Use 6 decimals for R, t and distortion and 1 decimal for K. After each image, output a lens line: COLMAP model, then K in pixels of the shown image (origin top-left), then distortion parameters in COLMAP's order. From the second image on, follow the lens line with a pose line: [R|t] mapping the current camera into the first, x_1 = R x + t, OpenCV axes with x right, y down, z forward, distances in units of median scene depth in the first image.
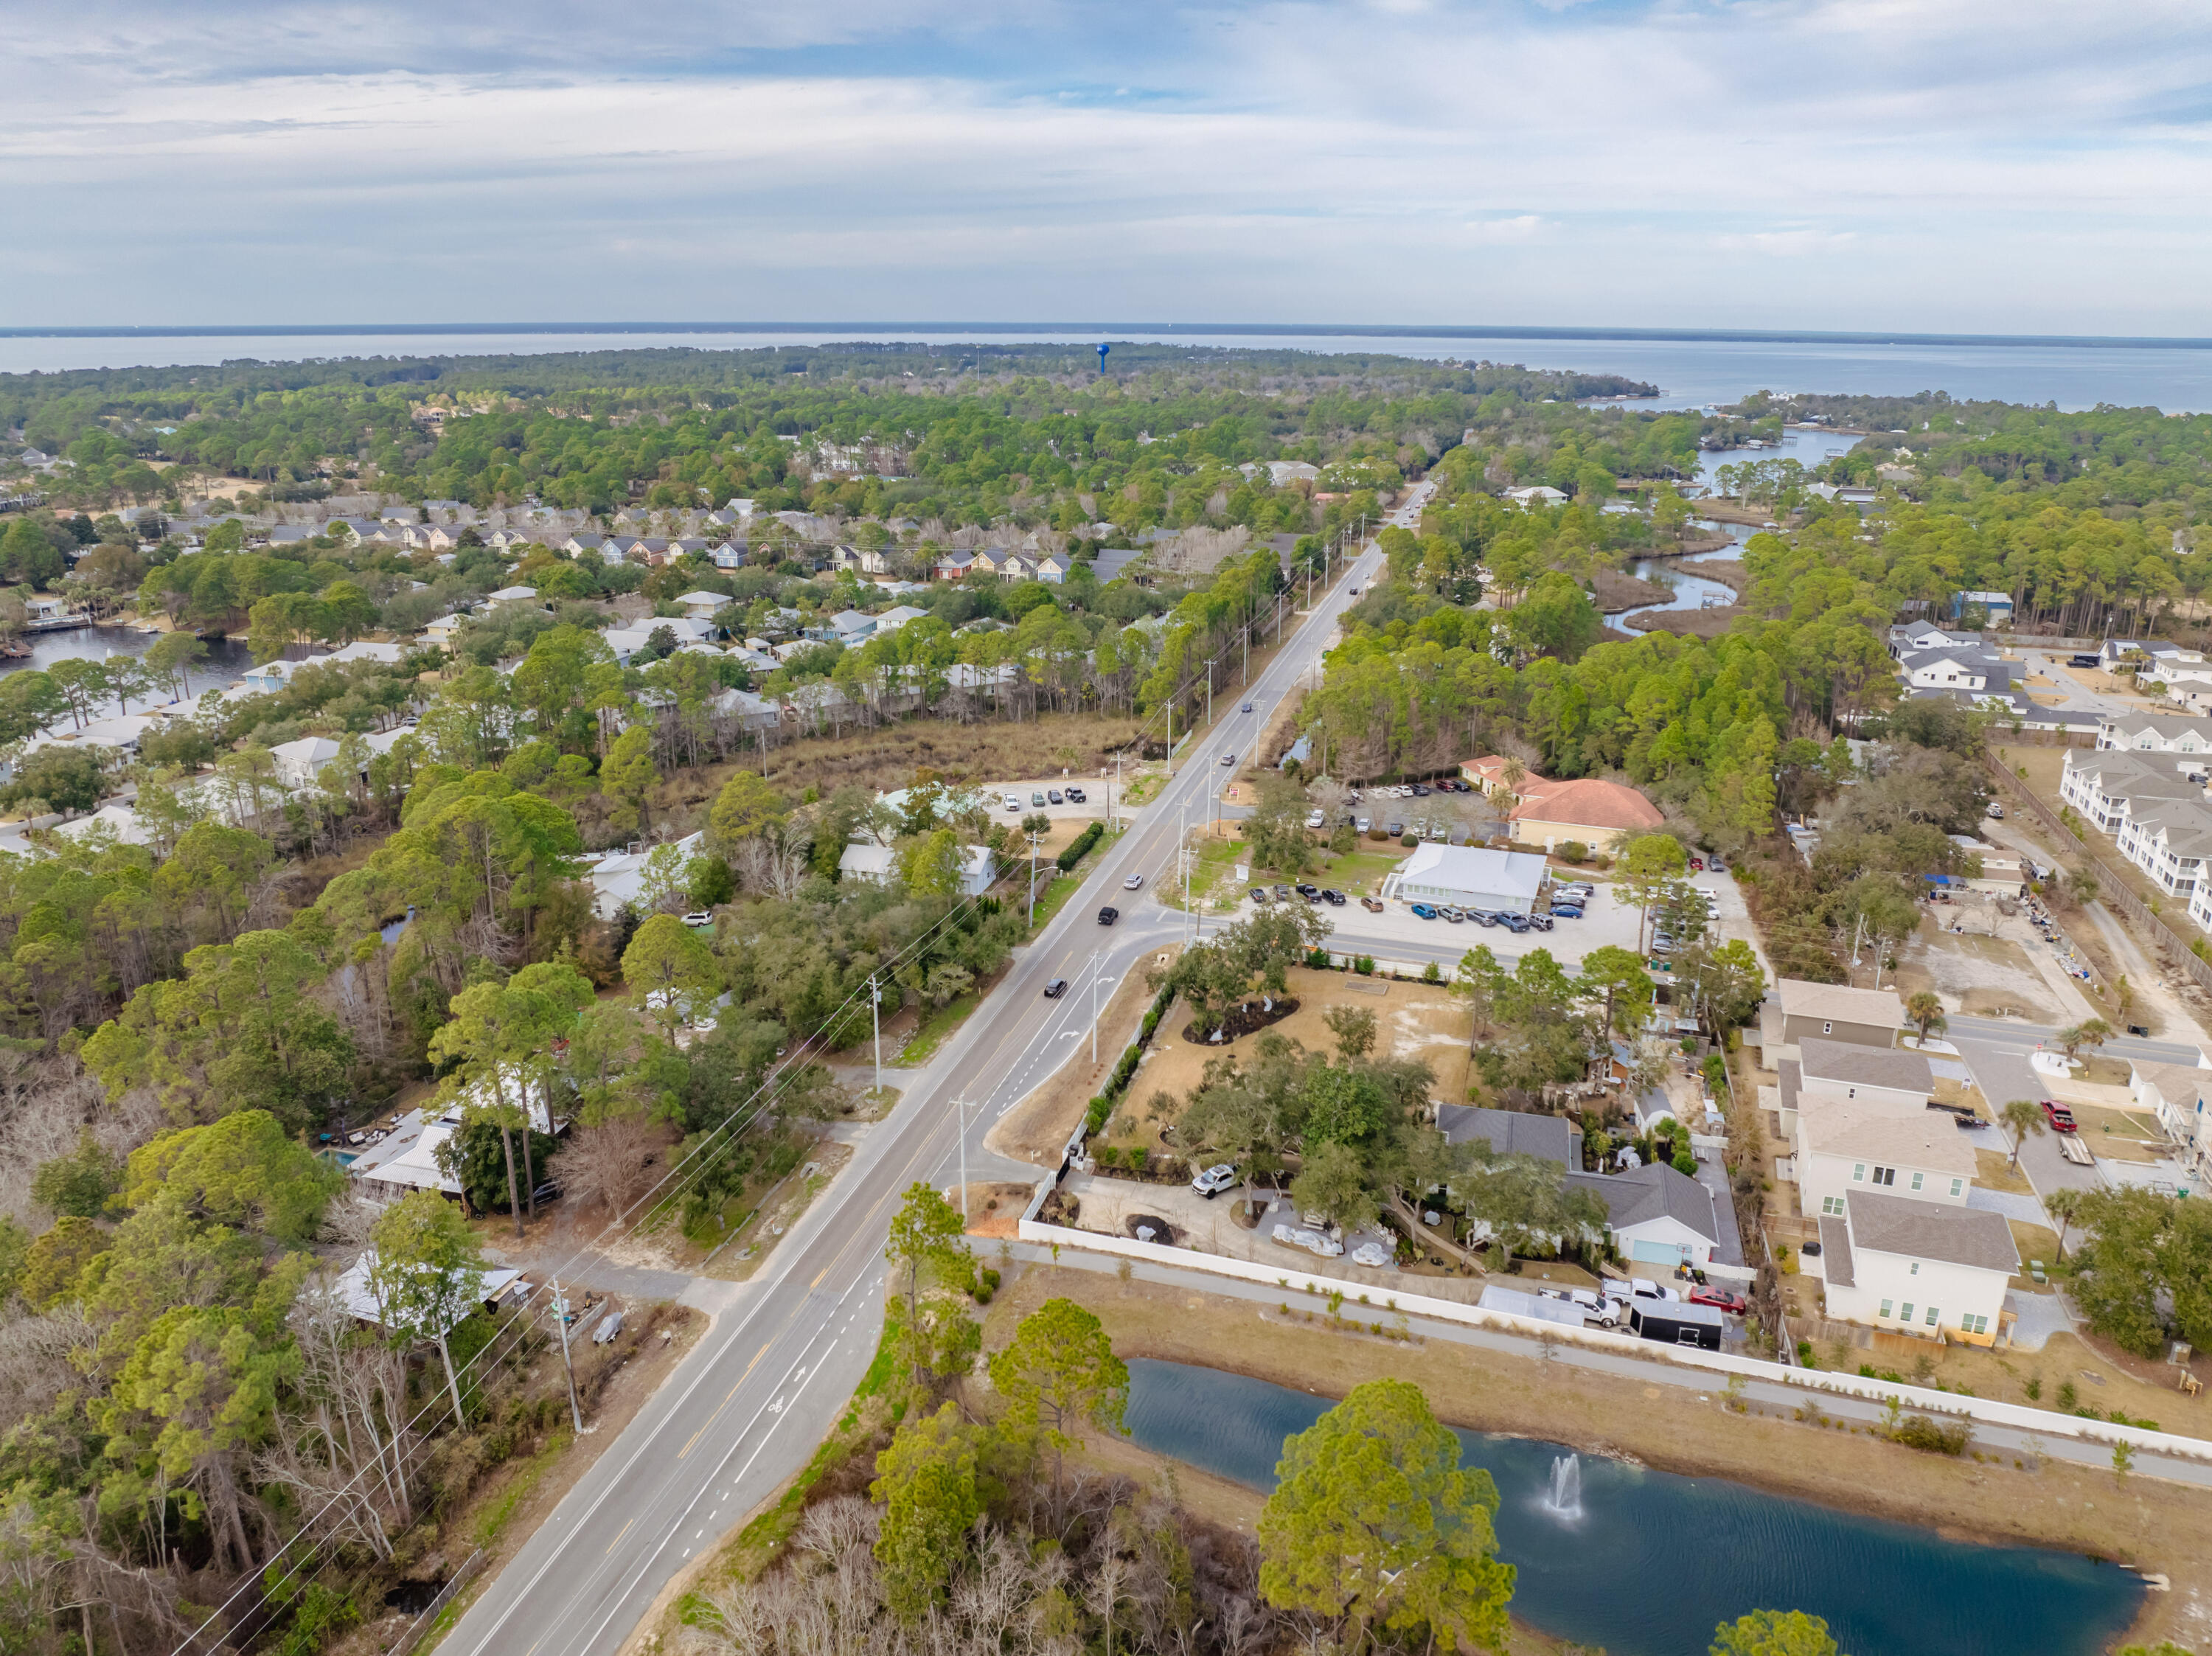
lens RADIAL K [[1544.7, 0, 1104.0], [0, 1544.7, 827.1], [0, 0, 1]] dist [-0.046682, 0.008681]
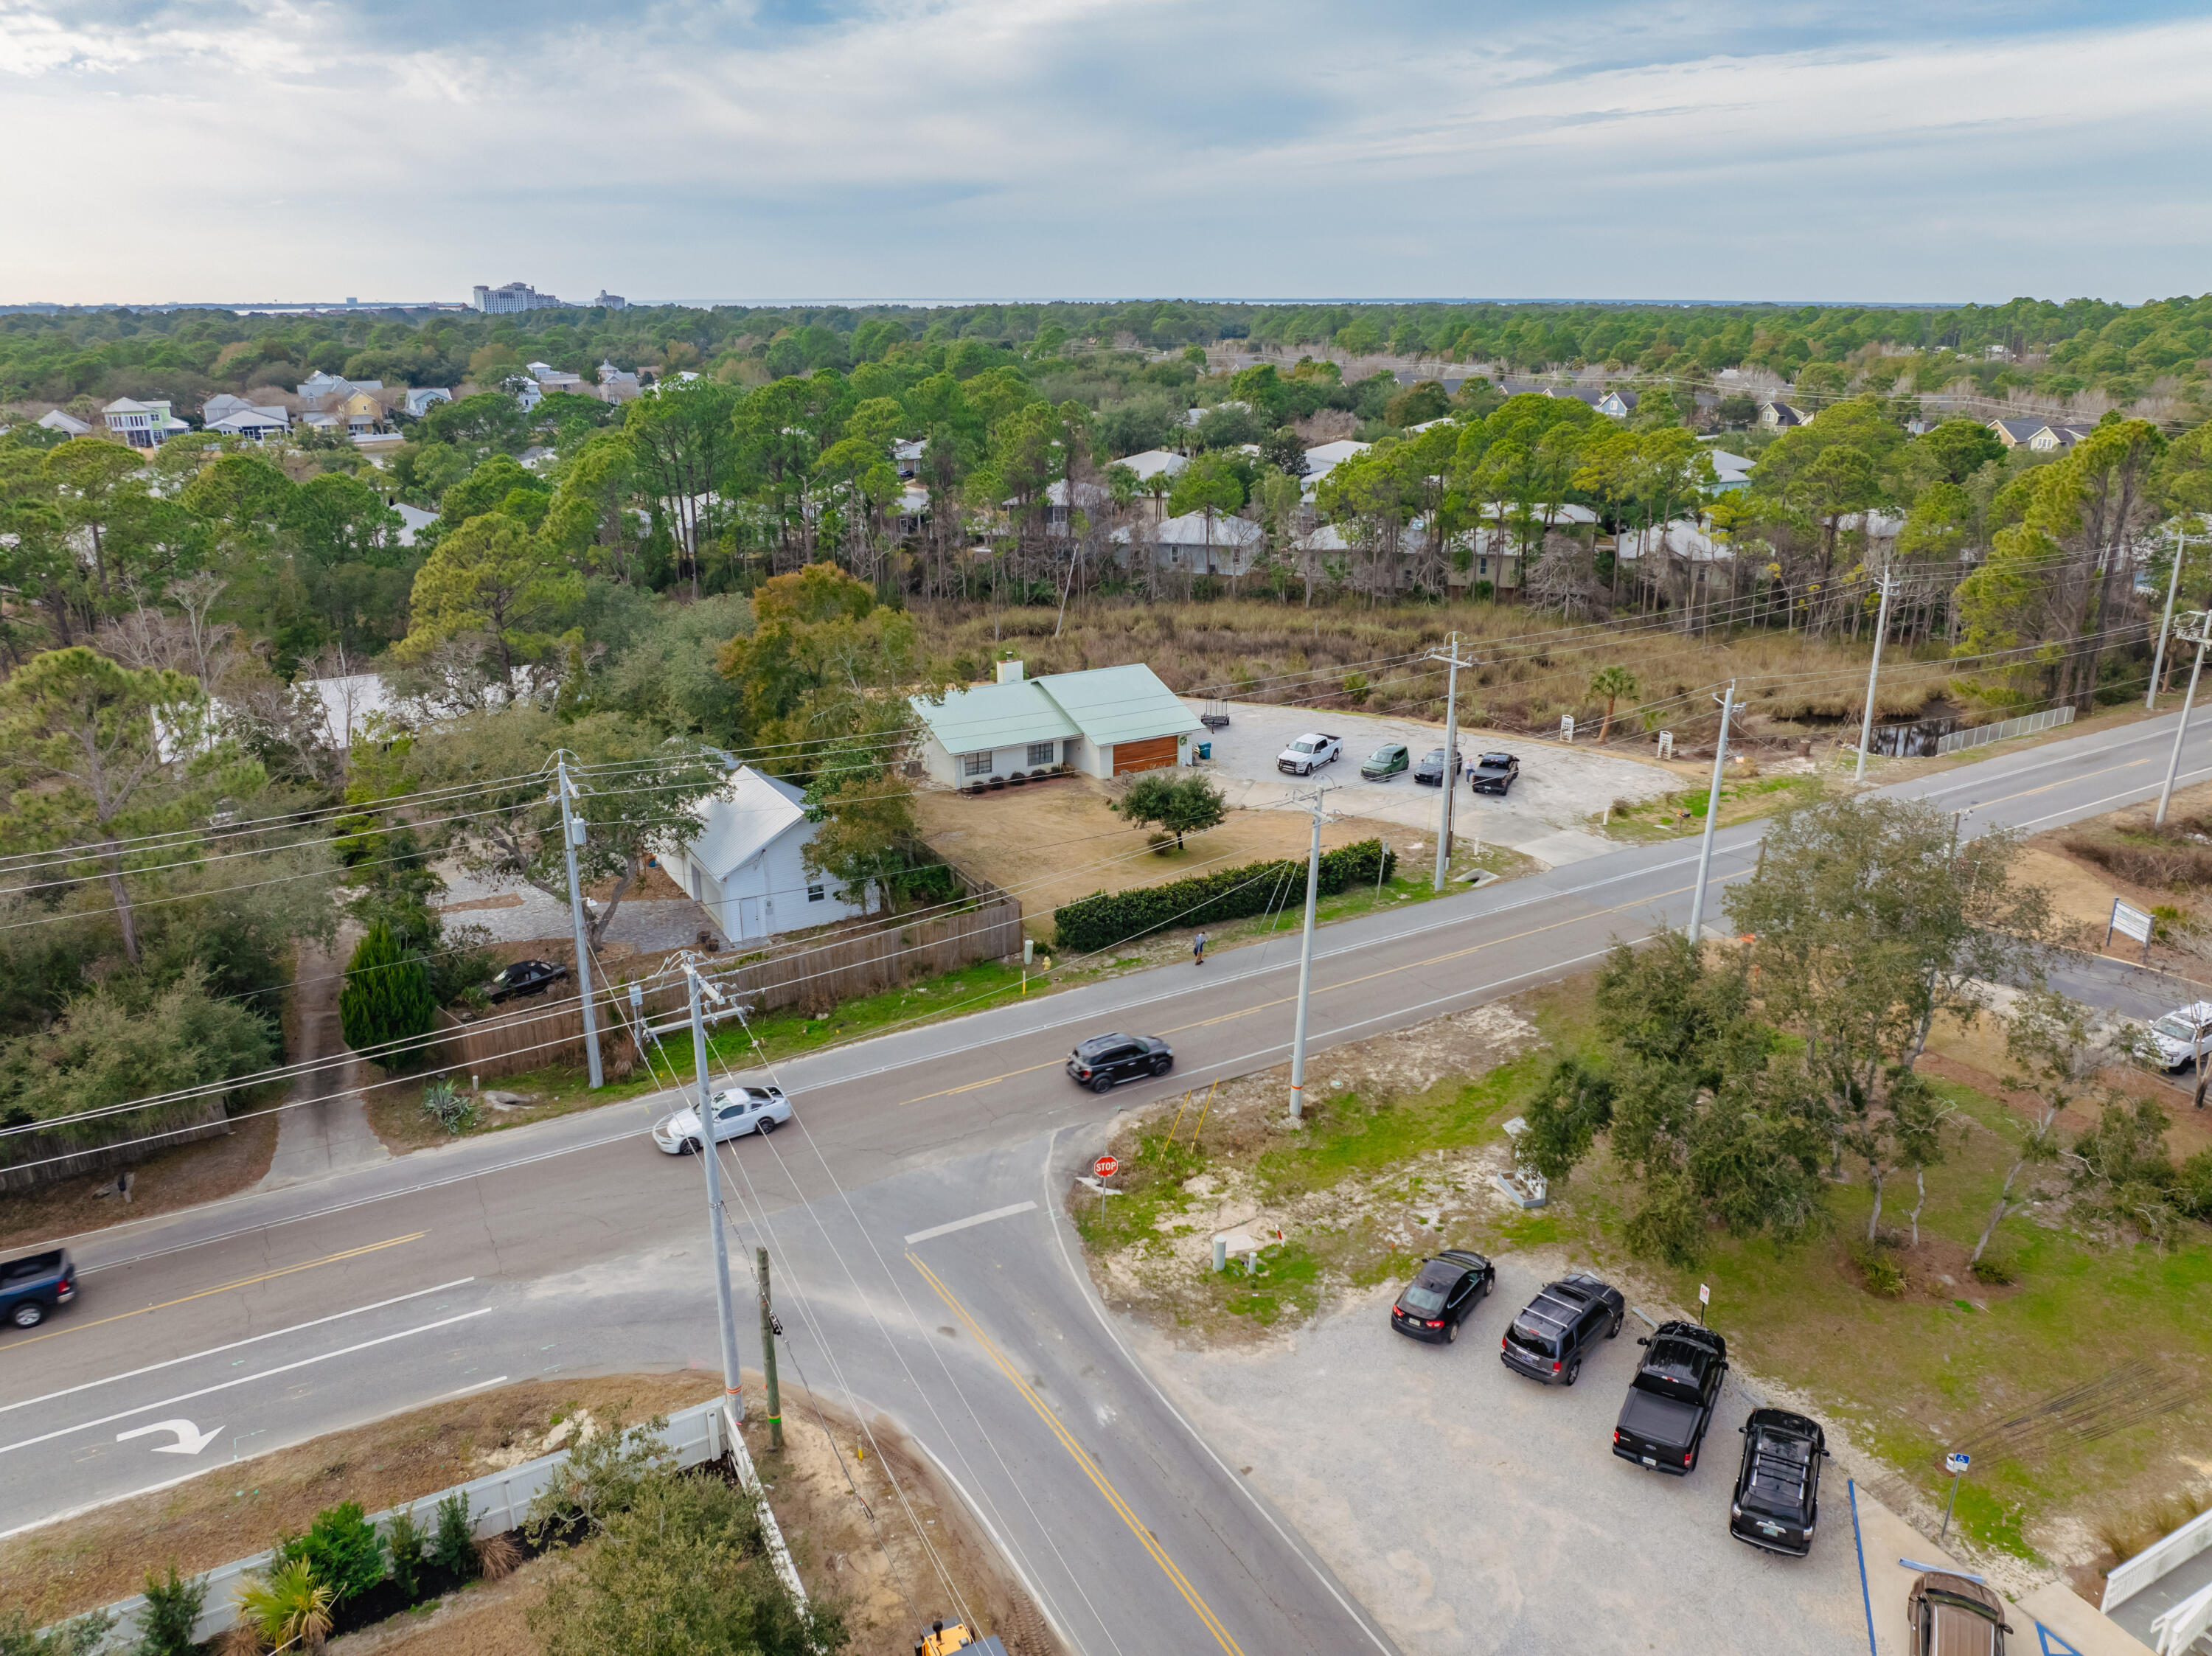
lens RADIAL K [[1540.2, 0, 1130.0], [0, 1540.2, 822.4], [0, 0, 1]] dist [-0.037970, 0.000046]
pose [[0.724222, 0.216131, -0.654821, 0.184112], [-0.210941, 0.973527, 0.088026, -0.027175], [0.656511, 0.074378, 0.750641, 0.771625]]
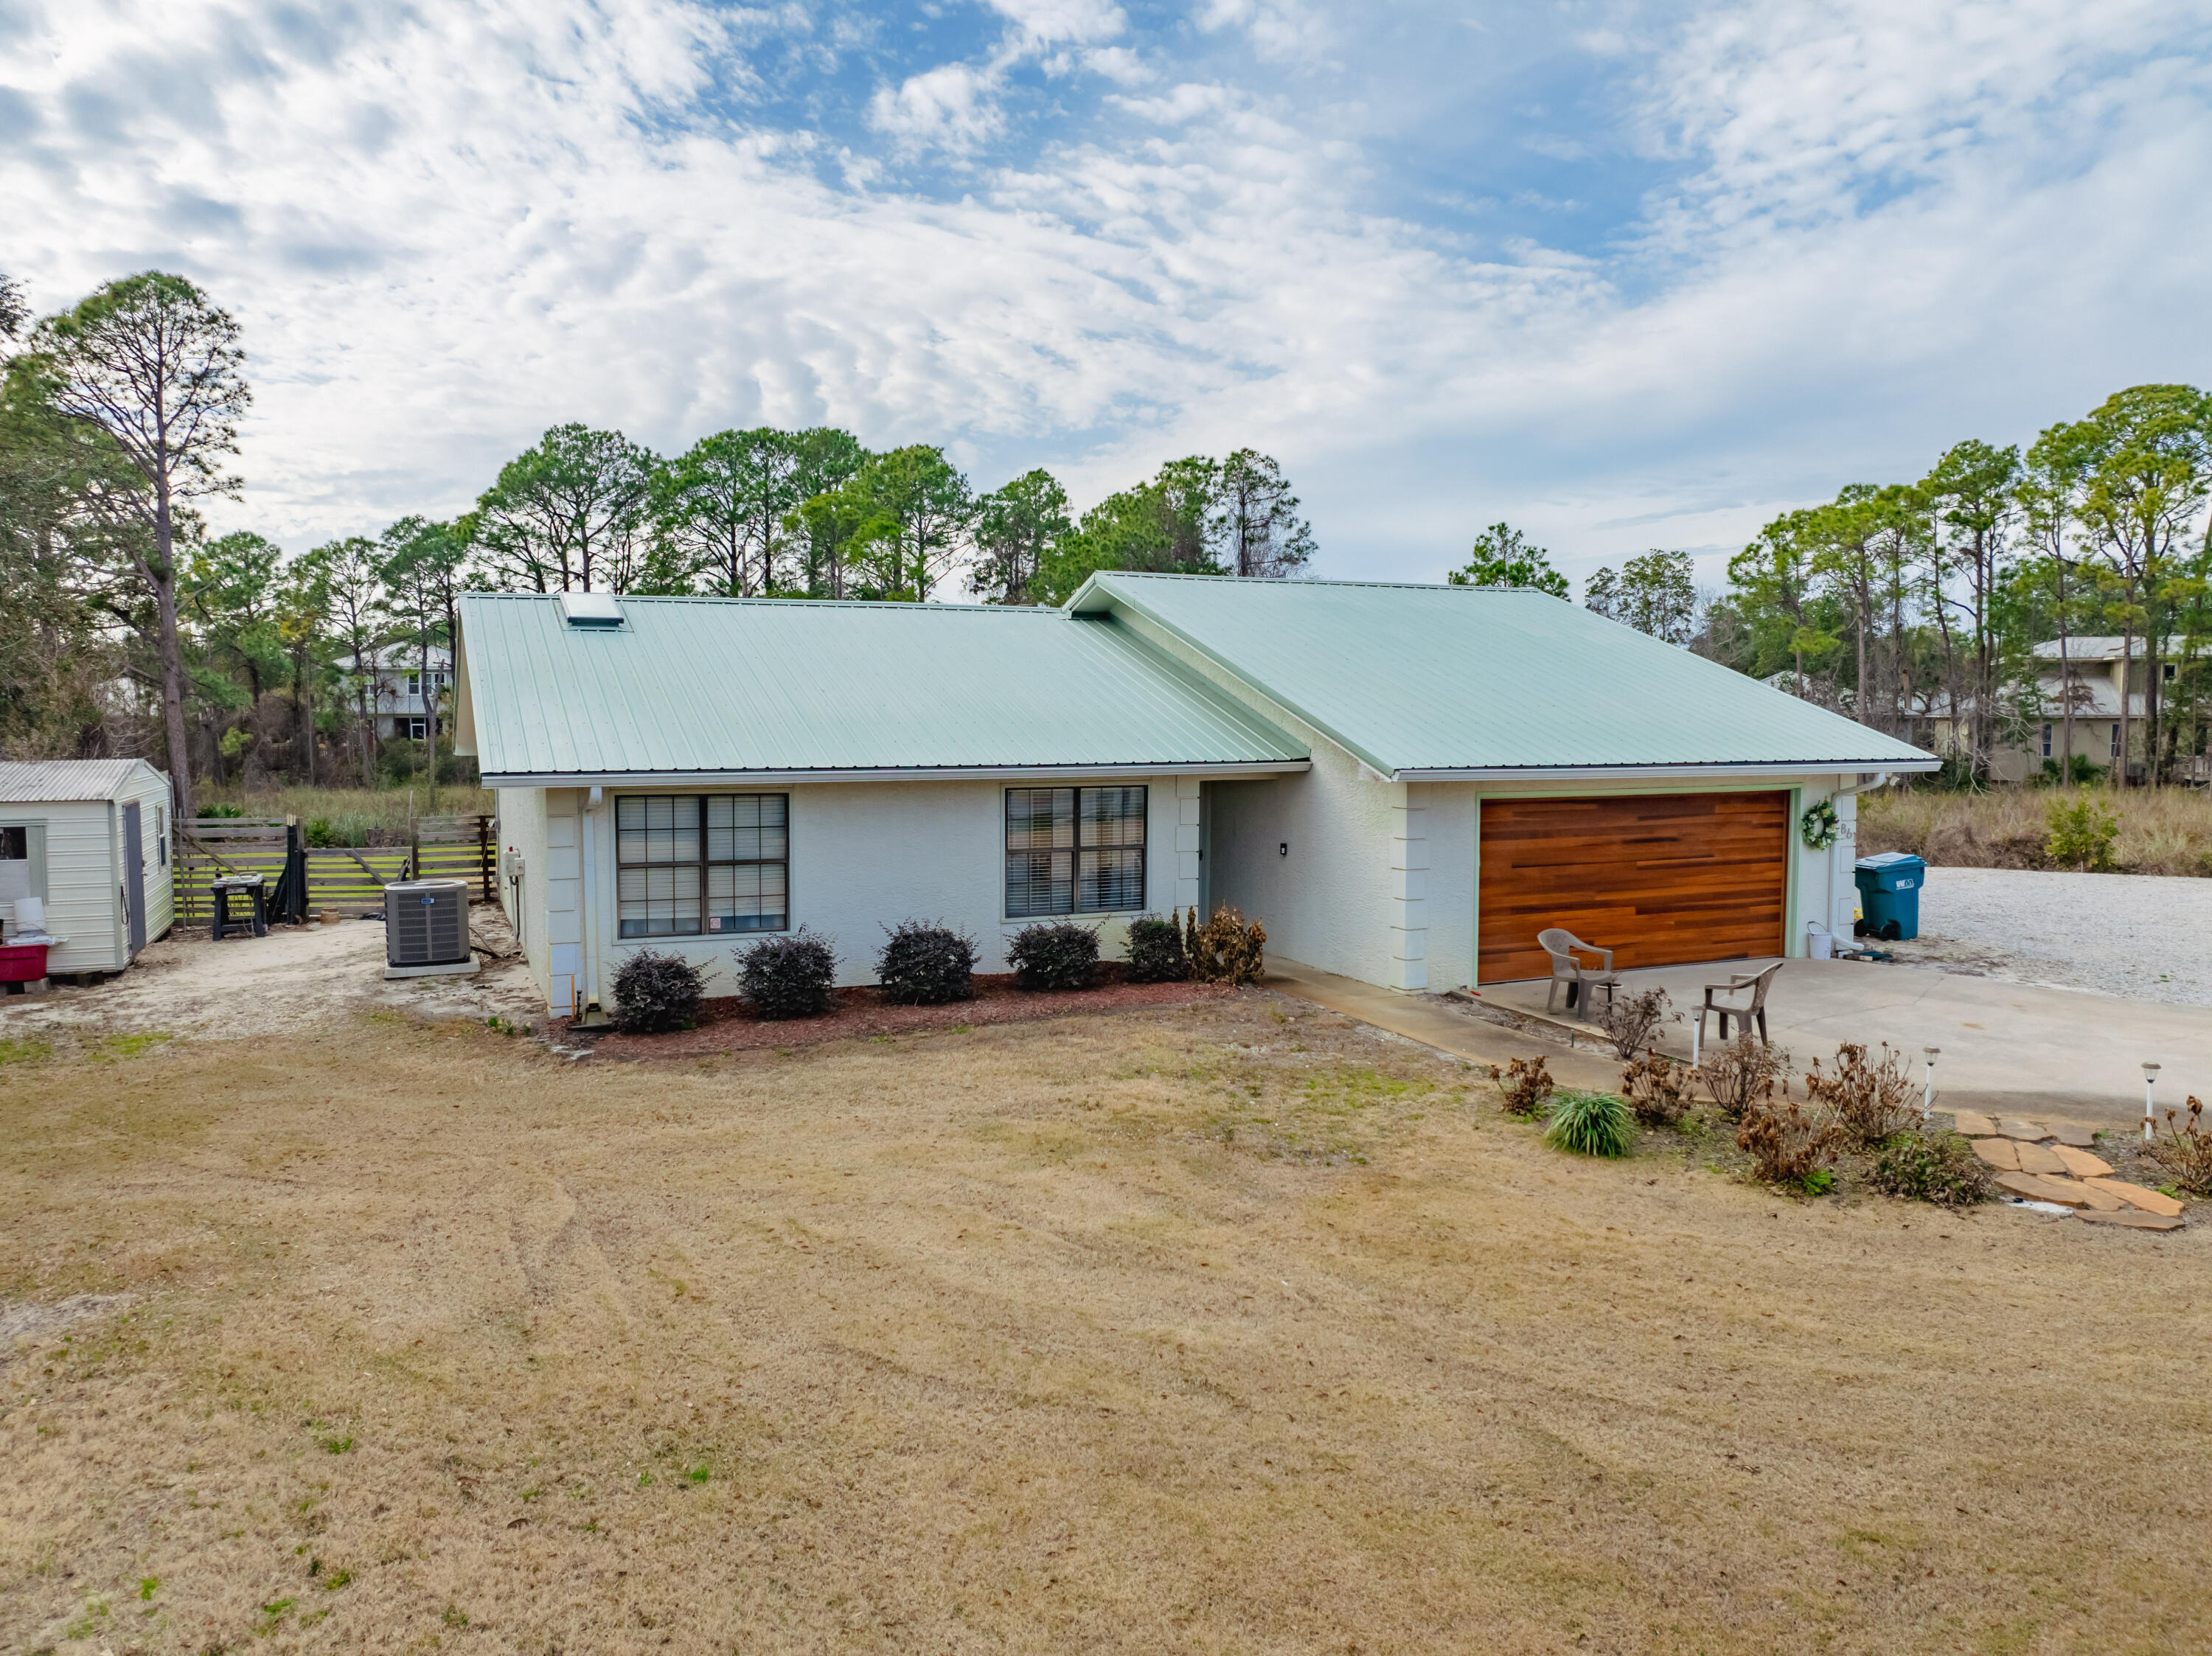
lens RADIAL K [[1559.0, 0, 1116.6], [0, 1559.0, 836.5], [0, 0, 1]] dist [-0.048271, 0.017883]
pose [[0.640640, 0.064785, -0.765103, -0.054705], [-0.240231, 0.963322, -0.119582, 0.005571], [0.729294, 0.260411, 0.632706, 1.024813]]
